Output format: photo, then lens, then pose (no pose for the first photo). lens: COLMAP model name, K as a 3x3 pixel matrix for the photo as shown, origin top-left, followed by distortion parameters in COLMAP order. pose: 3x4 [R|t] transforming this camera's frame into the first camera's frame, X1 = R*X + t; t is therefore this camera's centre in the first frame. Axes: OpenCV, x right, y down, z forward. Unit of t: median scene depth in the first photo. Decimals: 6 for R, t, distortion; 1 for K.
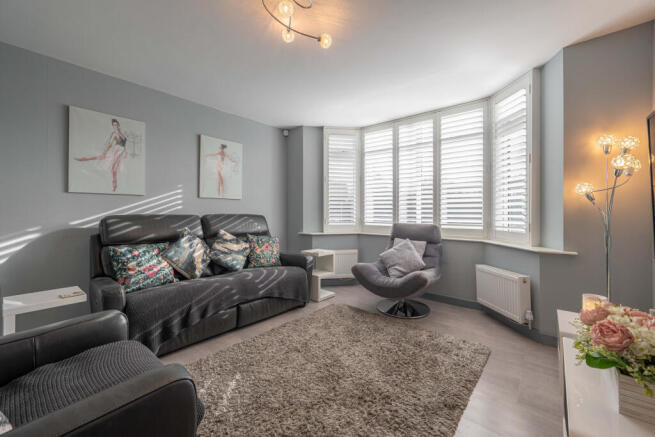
lens RADIAL K [[264.3, 0, 331.0], [0, 264.3, 212.1], [0, 0, 1]] dist [-0.001353, -0.000220]
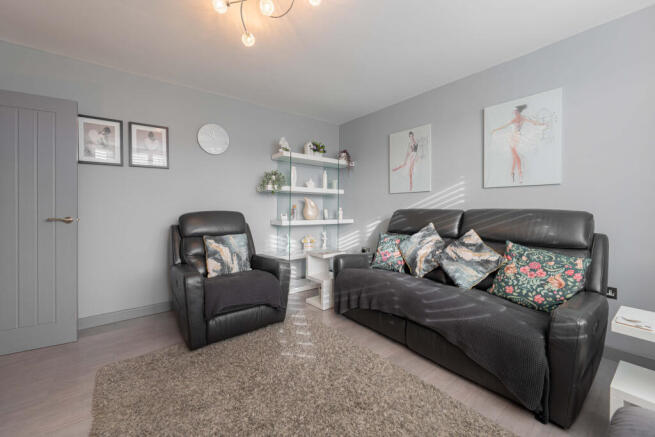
lens RADIAL K [[264.3, 0, 331.0], [0, 264.3, 212.1], [0, 0, 1]] dist [-0.001353, -0.000220]
pose [[-0.214050, 0.014184, -0.976720, 0.467677], [0.002193, 0.999899, 0.014039, 0.005808], [0.976820, 0.000863, -0.214060, 0.891459]]
